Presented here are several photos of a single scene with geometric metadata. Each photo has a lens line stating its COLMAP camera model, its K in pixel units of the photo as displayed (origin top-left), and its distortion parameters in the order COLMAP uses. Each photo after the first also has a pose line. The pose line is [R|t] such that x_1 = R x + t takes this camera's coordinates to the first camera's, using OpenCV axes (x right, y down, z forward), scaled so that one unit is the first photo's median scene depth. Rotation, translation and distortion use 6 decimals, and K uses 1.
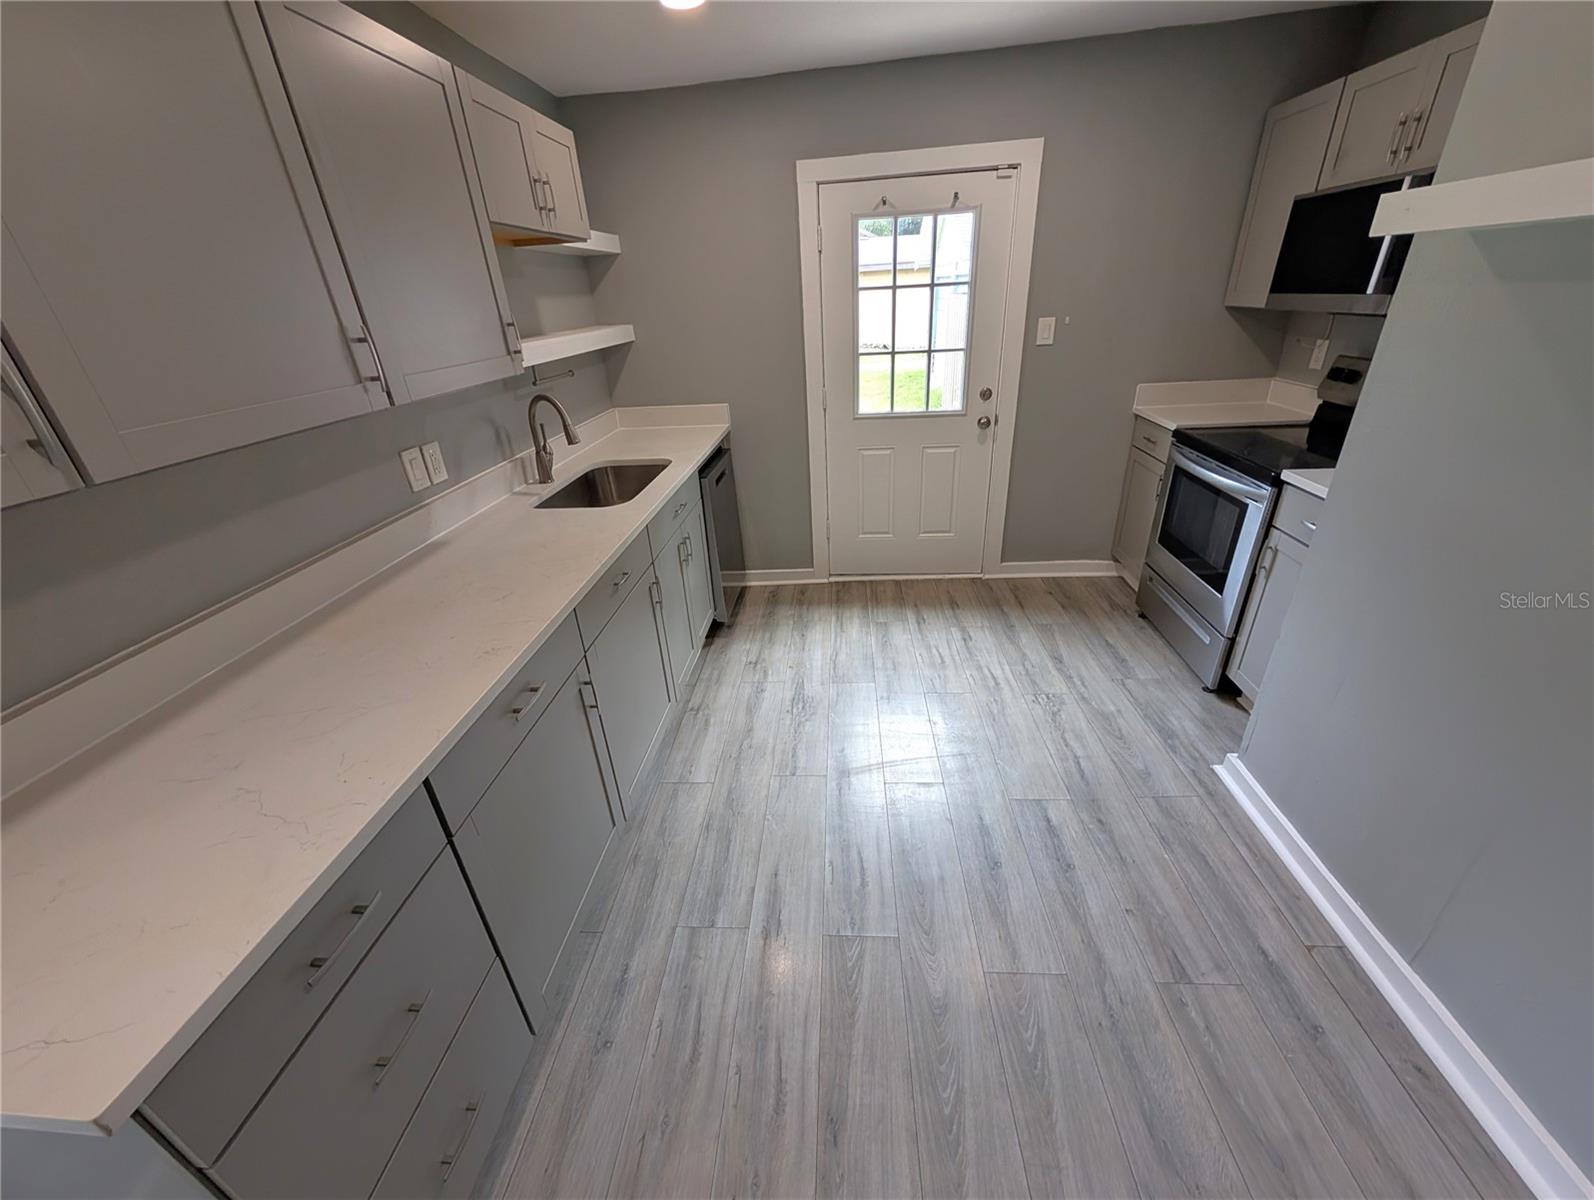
lens RADIAL K [[612.1, 0, 795.4], [0, 612.1, 598.2], [0, 0, 1]] dist [0.000386, 0.000486]
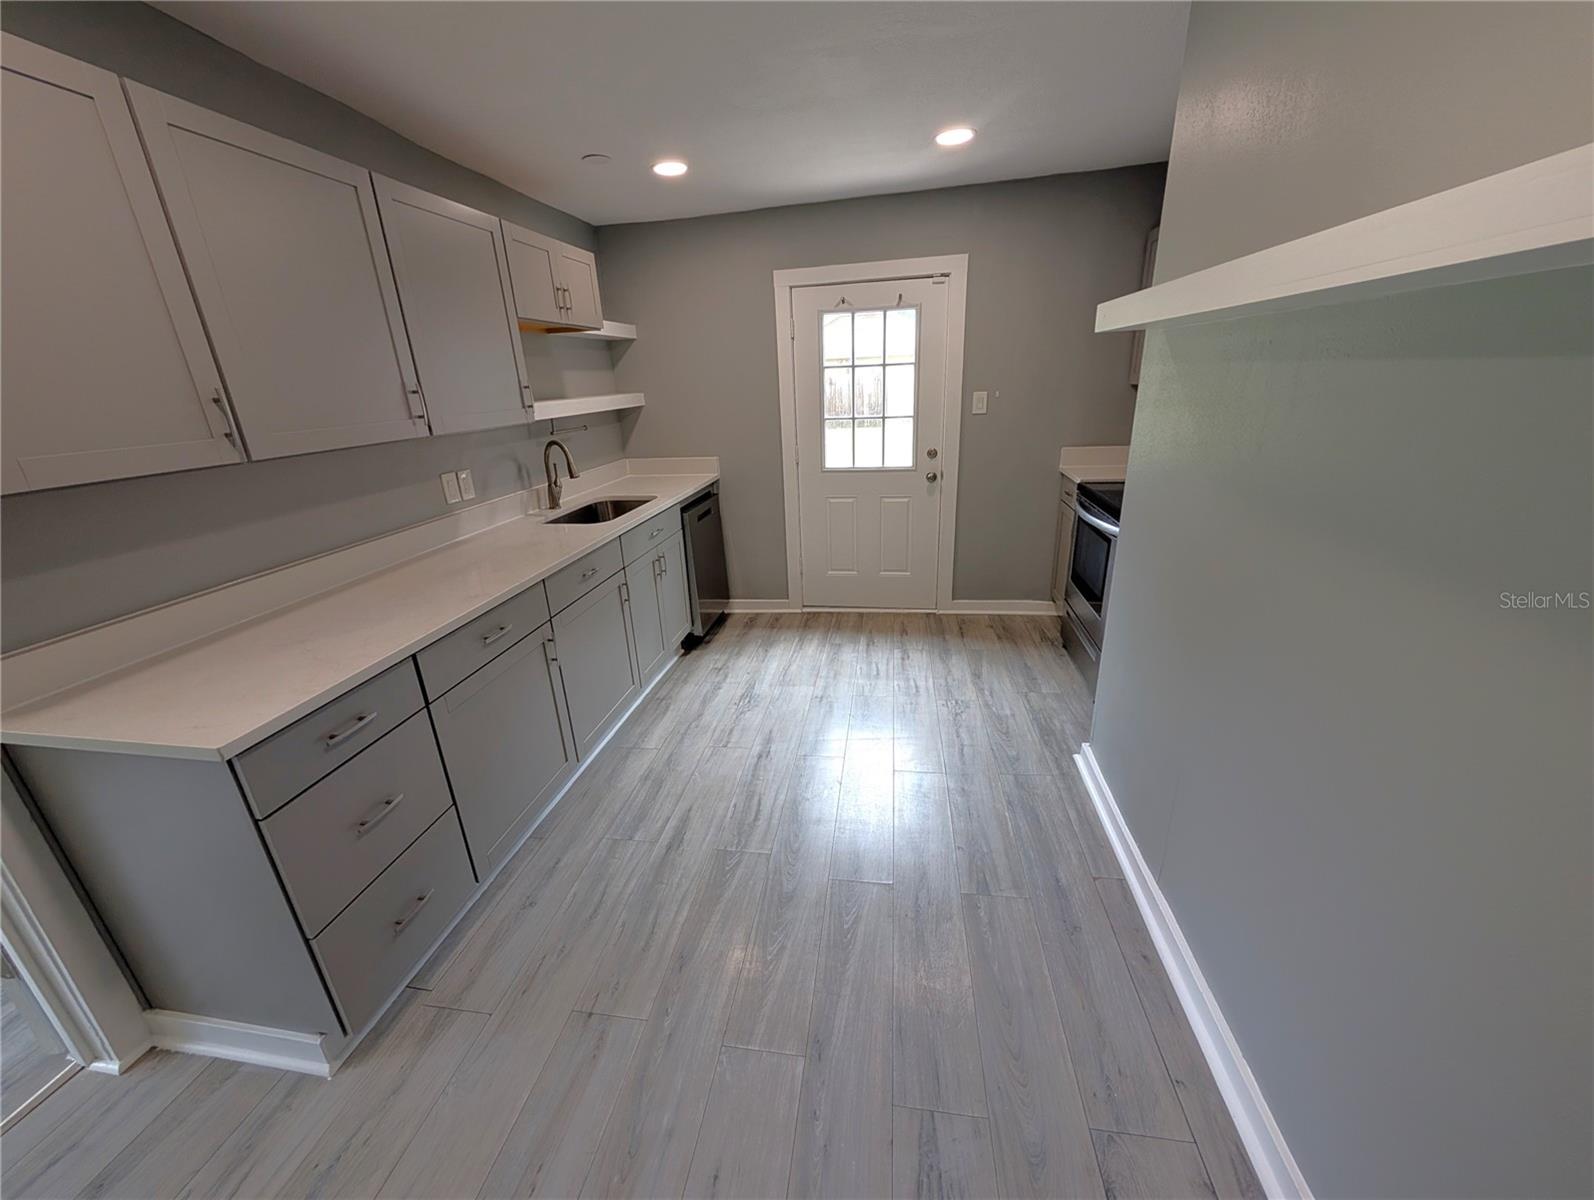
lens RADIAL K [[612.1, 0, 795.6], [0, 612.1, 597.5], [0, 0, 1]] dist [0.000386, 0.000486]
pose [[0.996206, 0.039349, -0.077626, 0.204986], [-0.047824, 0.992722, -0.110529, 0.114924], [0.072712, 0.113822, 0.990837, -0.211669]]
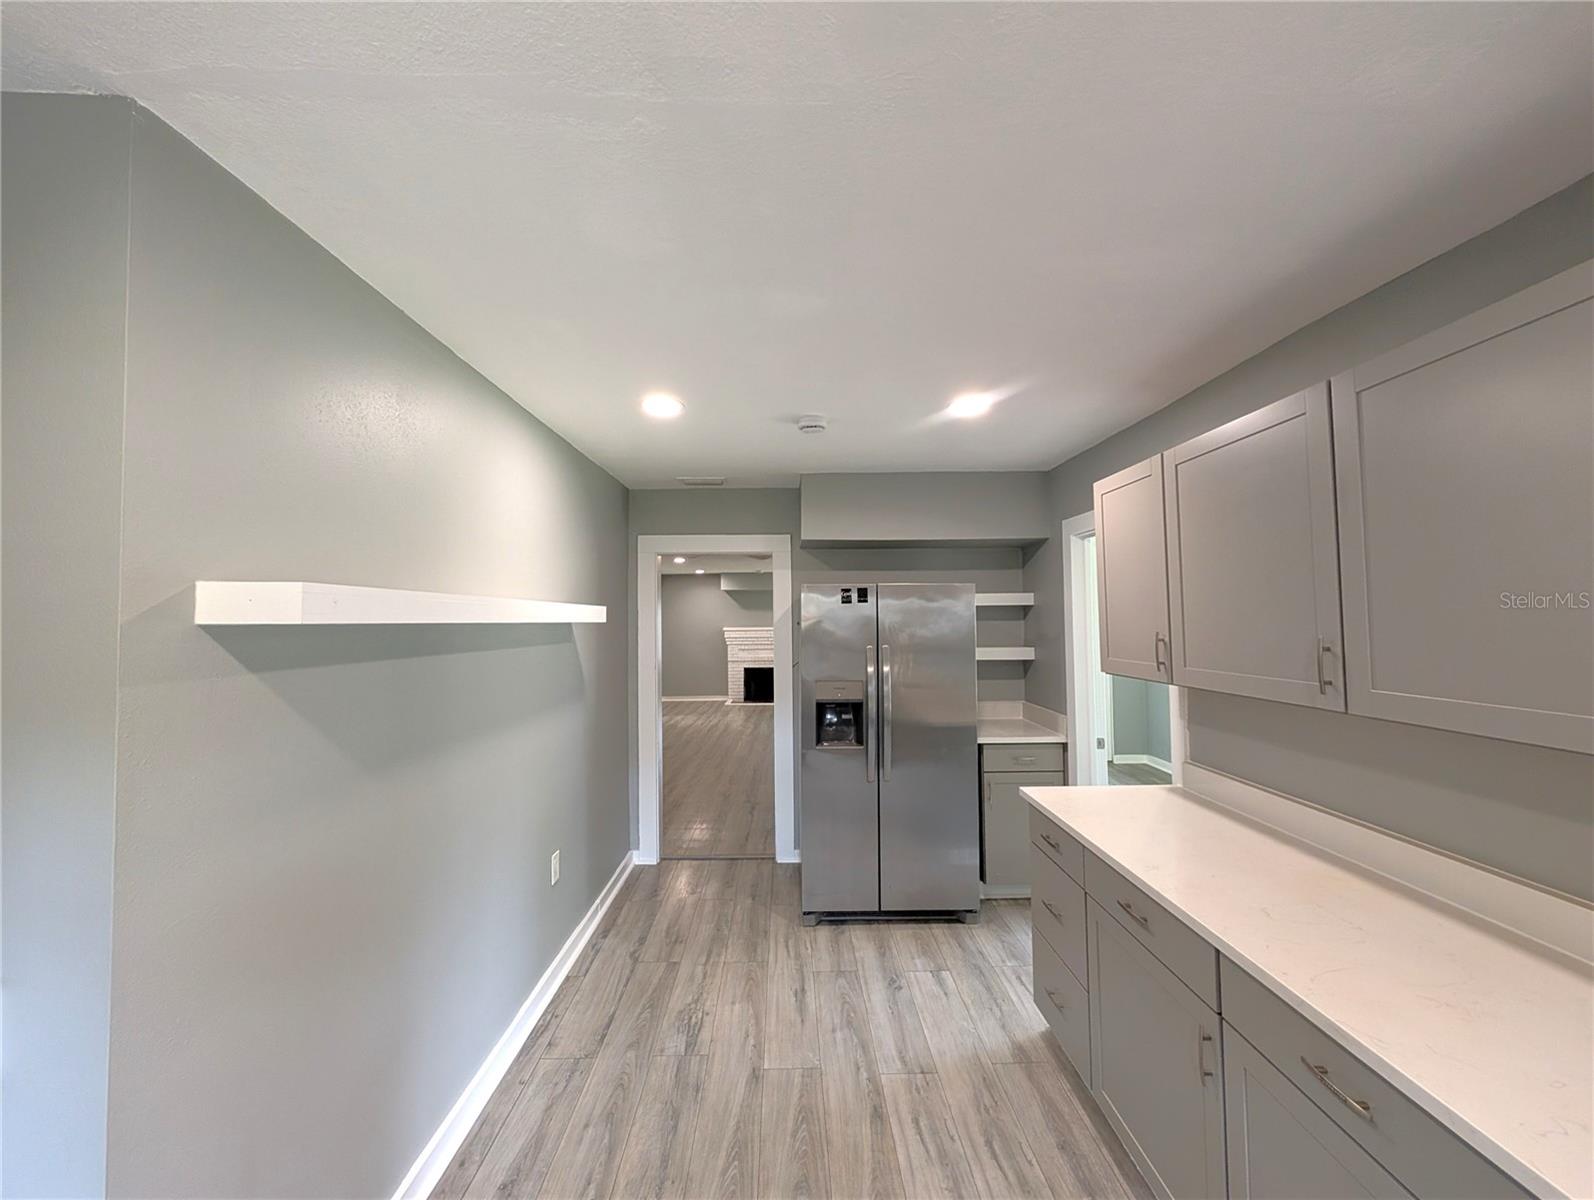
lens RADIAL K [[612.1, 0, 793.2], [0, 612.1, 595.6], [0, 0, 1]] dist [0.000386, 0.000486]
pose [[-0.994955, 0.055412, -0.083630, 0.178479], [0.014929, 0.906117, 0.422763, -0.528084], [0.099205, 0.419381, -0.902373, 0.983418]]
